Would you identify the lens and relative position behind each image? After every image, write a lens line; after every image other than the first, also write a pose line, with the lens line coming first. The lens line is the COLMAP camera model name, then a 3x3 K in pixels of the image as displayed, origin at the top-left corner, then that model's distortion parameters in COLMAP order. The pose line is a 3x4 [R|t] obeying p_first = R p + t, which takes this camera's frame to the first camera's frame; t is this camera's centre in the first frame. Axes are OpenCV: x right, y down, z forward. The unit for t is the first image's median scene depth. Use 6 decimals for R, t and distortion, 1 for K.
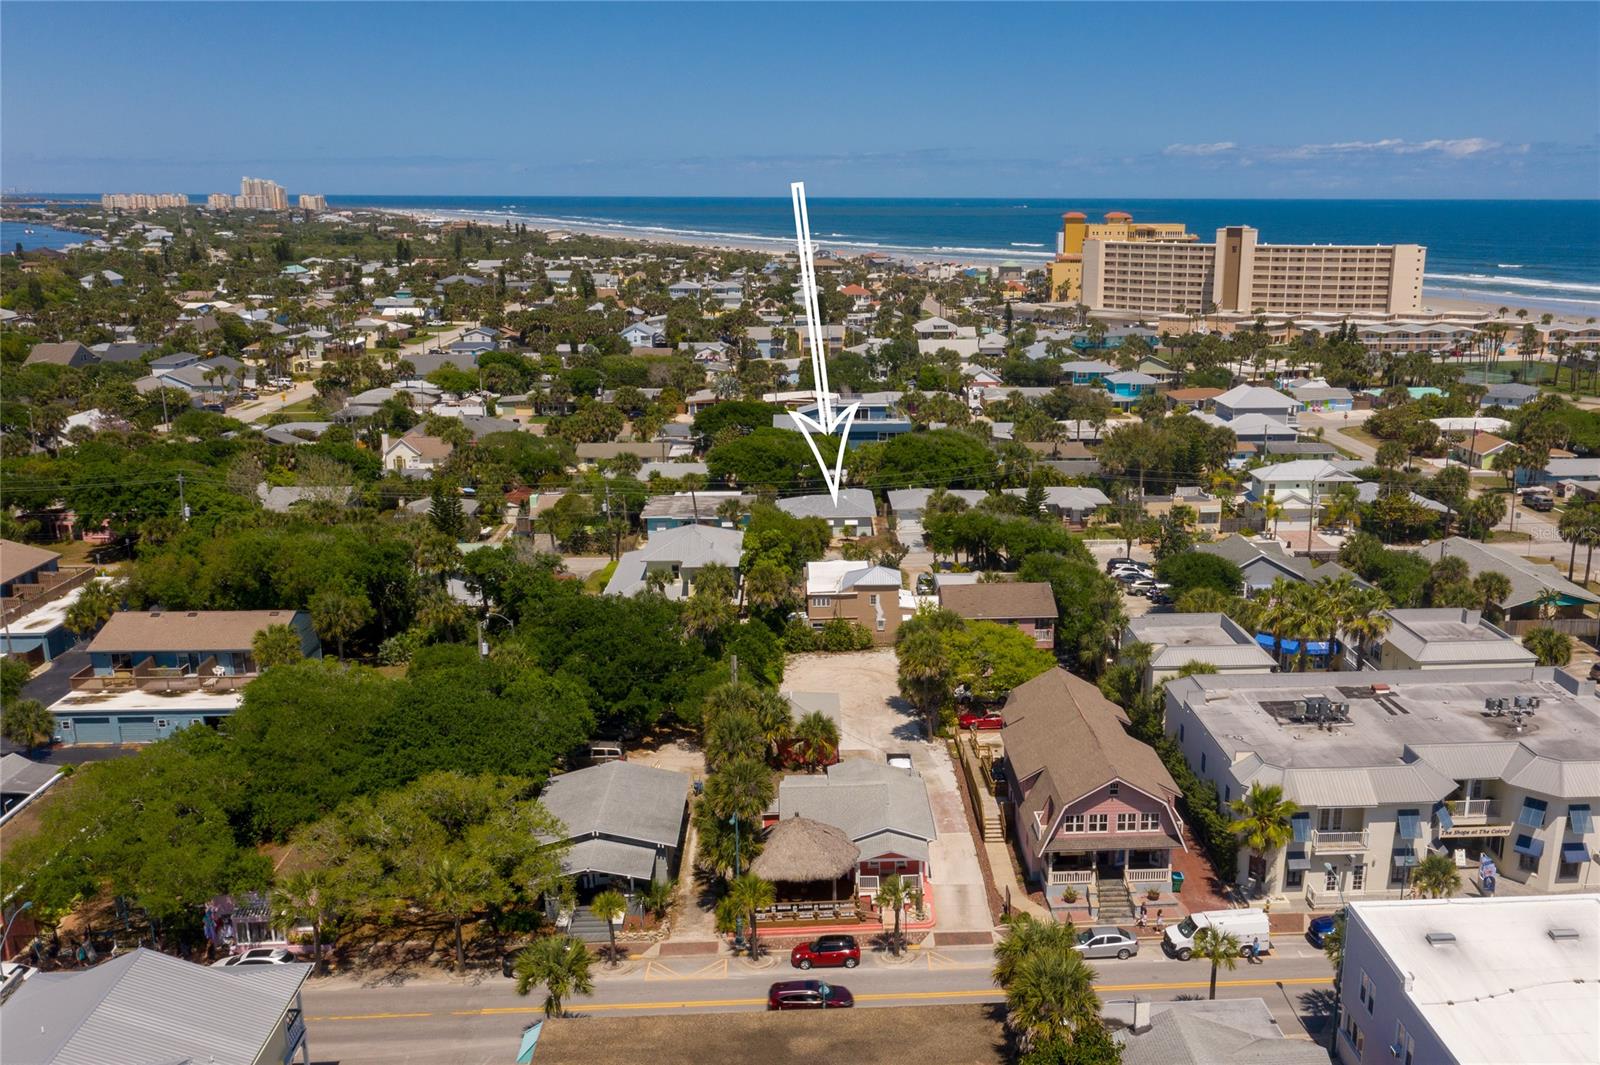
lens RADIAL K [[1448.0, 0, 800.0], [0, 1448.0, 532.5], [0, 0, 1]] dist [-0.005823, -0.006167]
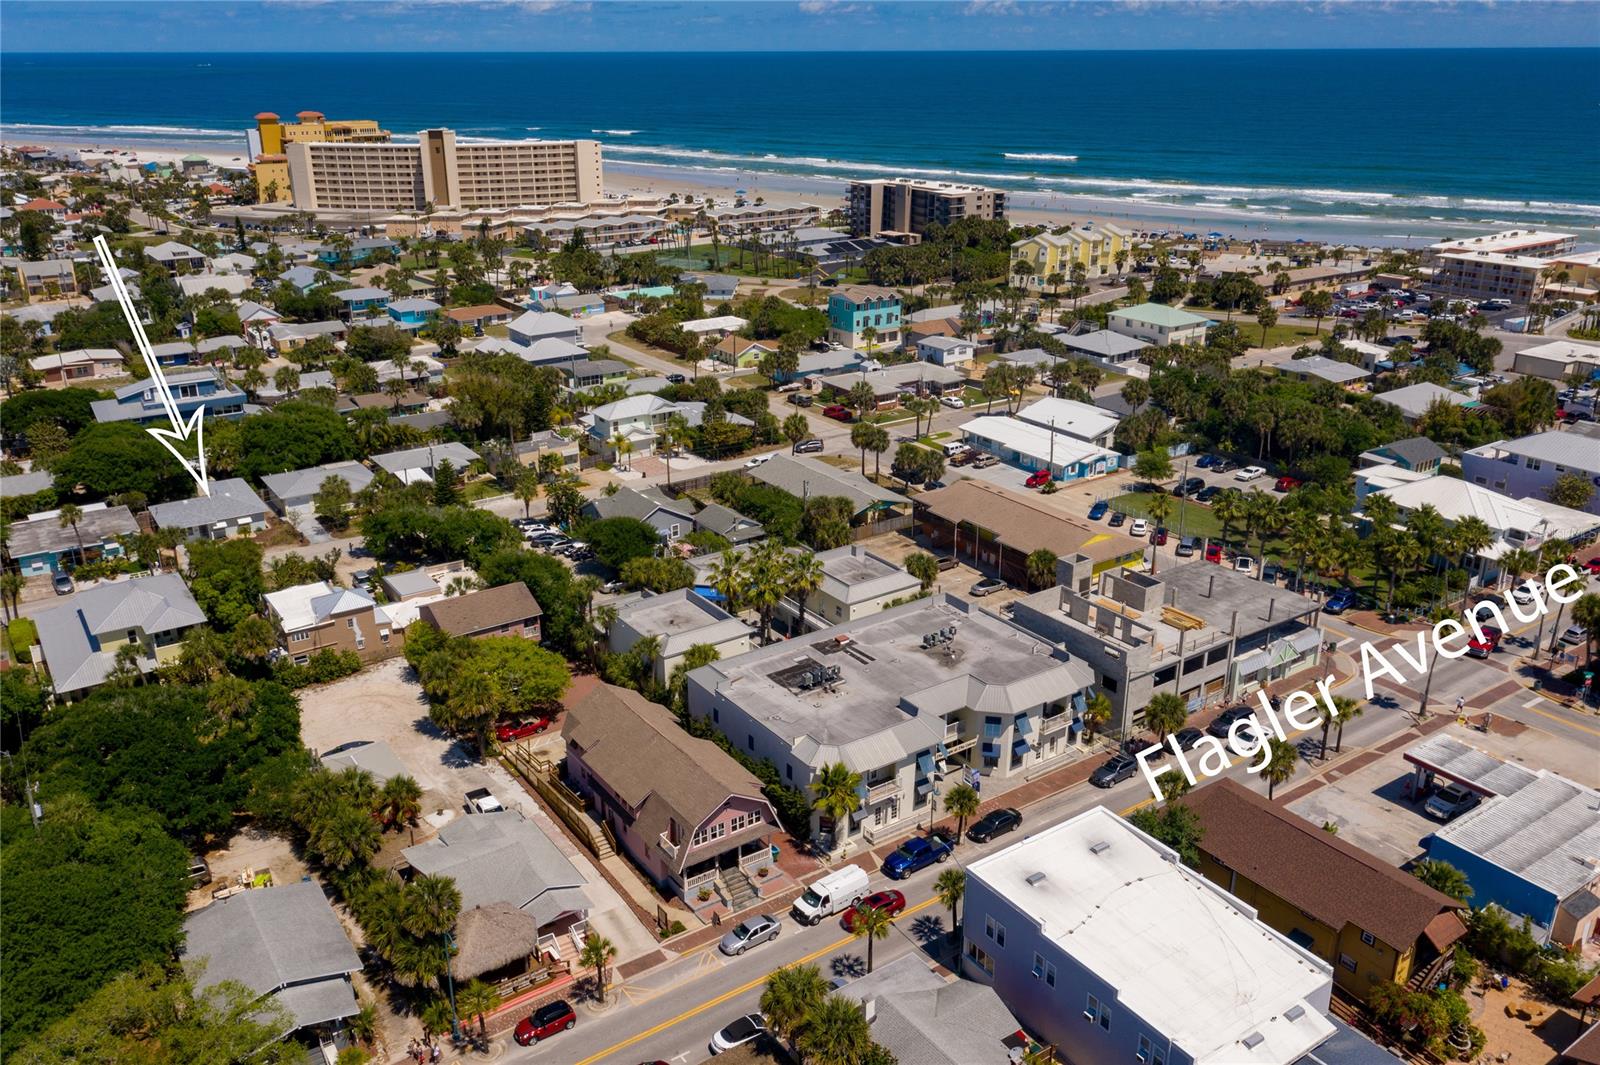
lens RADIAL K [[1294.4, 0, 800.0], [0, 1294.4, 532.5], [0, 0, 1]] dist [-0.009599, -0.001299]
pose [[0.855261, -0.185284, 0.483941, -0.155581], [0.141292, 0.981888, 0.126227, -0.125636], [-0.498563, -0.039580, 0.865949, 0.028011]]
